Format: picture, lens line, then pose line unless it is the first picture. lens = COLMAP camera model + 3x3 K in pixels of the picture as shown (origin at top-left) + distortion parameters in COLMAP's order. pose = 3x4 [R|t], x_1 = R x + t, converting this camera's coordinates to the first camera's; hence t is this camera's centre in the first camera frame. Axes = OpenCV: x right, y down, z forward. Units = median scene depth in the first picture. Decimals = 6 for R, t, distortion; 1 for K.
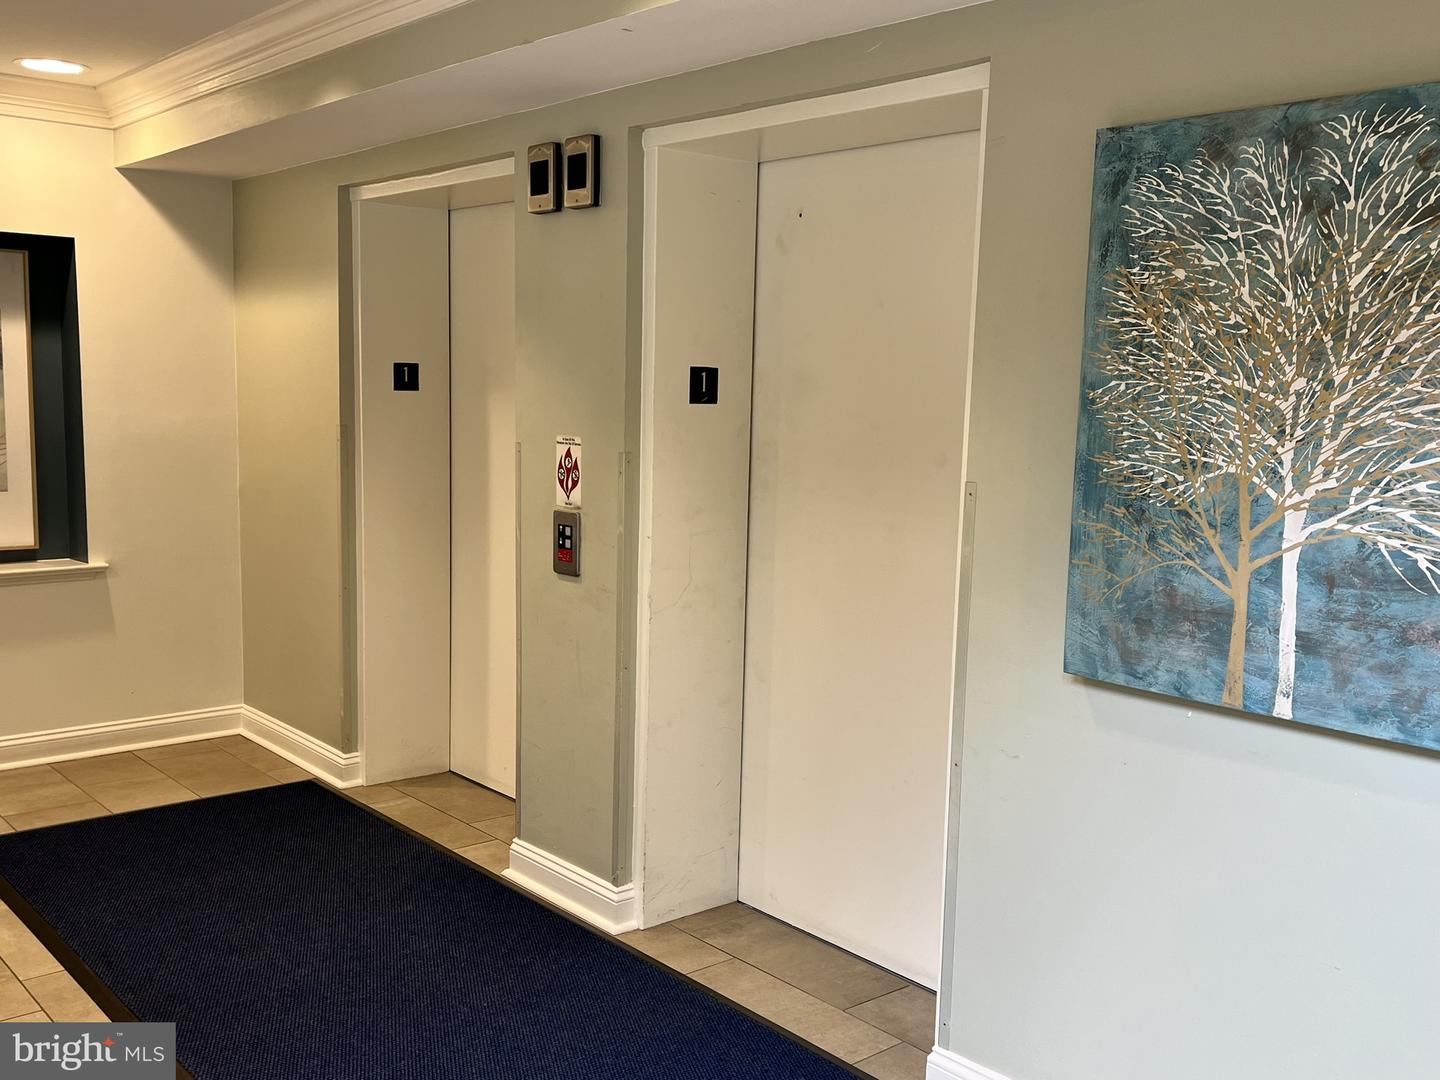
lens RADIAL K [[1396.7, 0, 718.6], [0, 1396.7, 548.9], [0, 0, 1]] dist [0.049466, 0.000000]
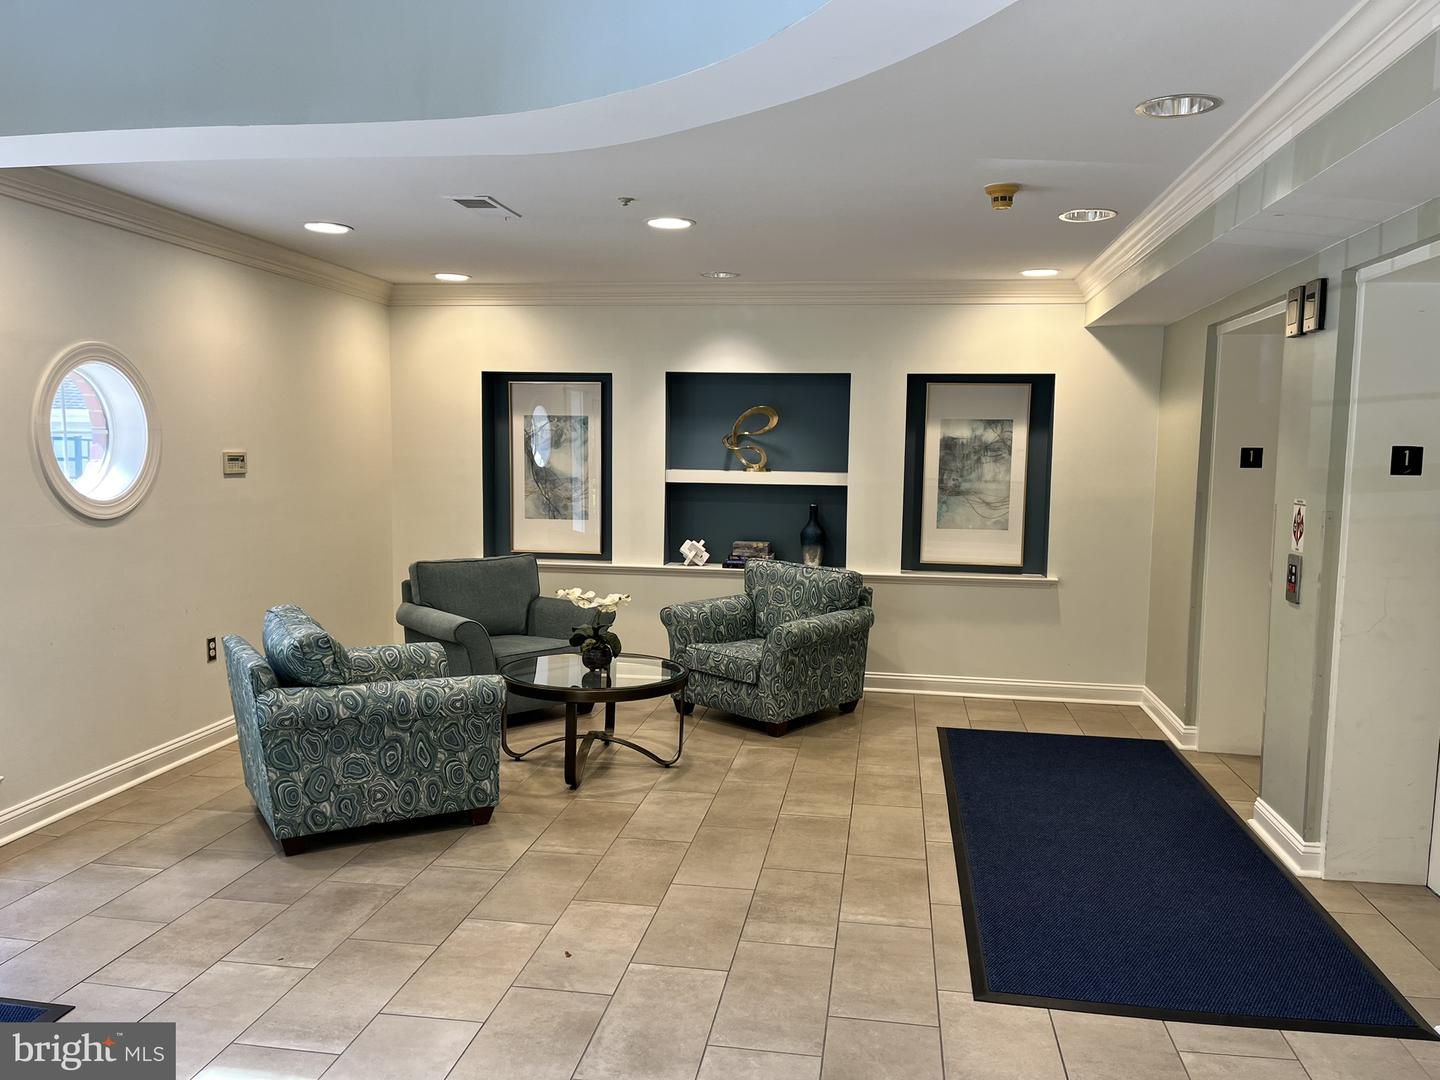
lens RADIAL K [[1091.7, 0, 720.8], [0, 1091.7, 537.8], [0, 0, 1]] dist [-0.005974, -0.002633]
pose [[0.651609, 0.050733, -0.756857, 0.267445], [-0.092631, 0.995615, -0.013013, 0.017820], [0.752878, 0.078588, 0.653451, -0.082516]]
